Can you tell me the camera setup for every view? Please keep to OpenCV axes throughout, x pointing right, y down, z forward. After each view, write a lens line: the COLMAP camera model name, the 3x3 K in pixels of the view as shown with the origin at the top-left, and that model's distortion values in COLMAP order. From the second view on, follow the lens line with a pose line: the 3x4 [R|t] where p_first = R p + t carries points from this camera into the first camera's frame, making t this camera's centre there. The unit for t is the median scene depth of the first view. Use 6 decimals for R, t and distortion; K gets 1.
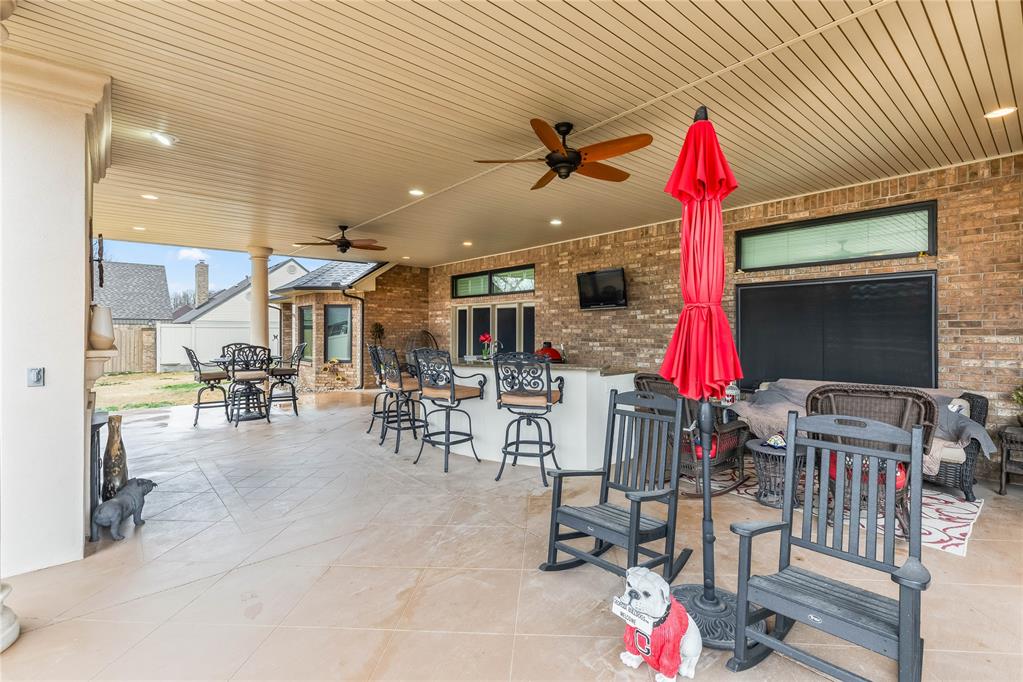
lens RADIAL K [[463.8, 0, 519.8], [0, 463.8, 331.9], [0, 0, 1]] dist [0.010763, -0.000984]
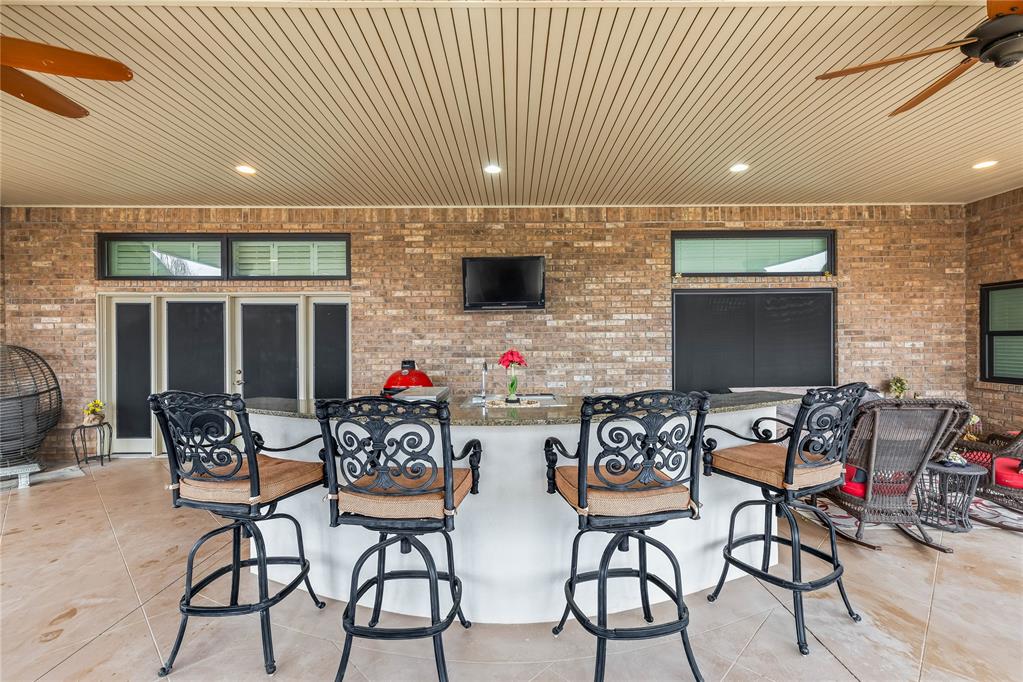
lens RADIAL K [[463.8, 0, 518.7], [0, 463.8, 340.8], [0, 0, 1]] dist [0.010763, -0.000984]
pose [[0.652082, -0.008809, 0.758098, -0.365634], [0.011847, 0.999929, 0.001429, -0.004742], [-0.758056, 0.008049, 0.652139, 0.544381]]
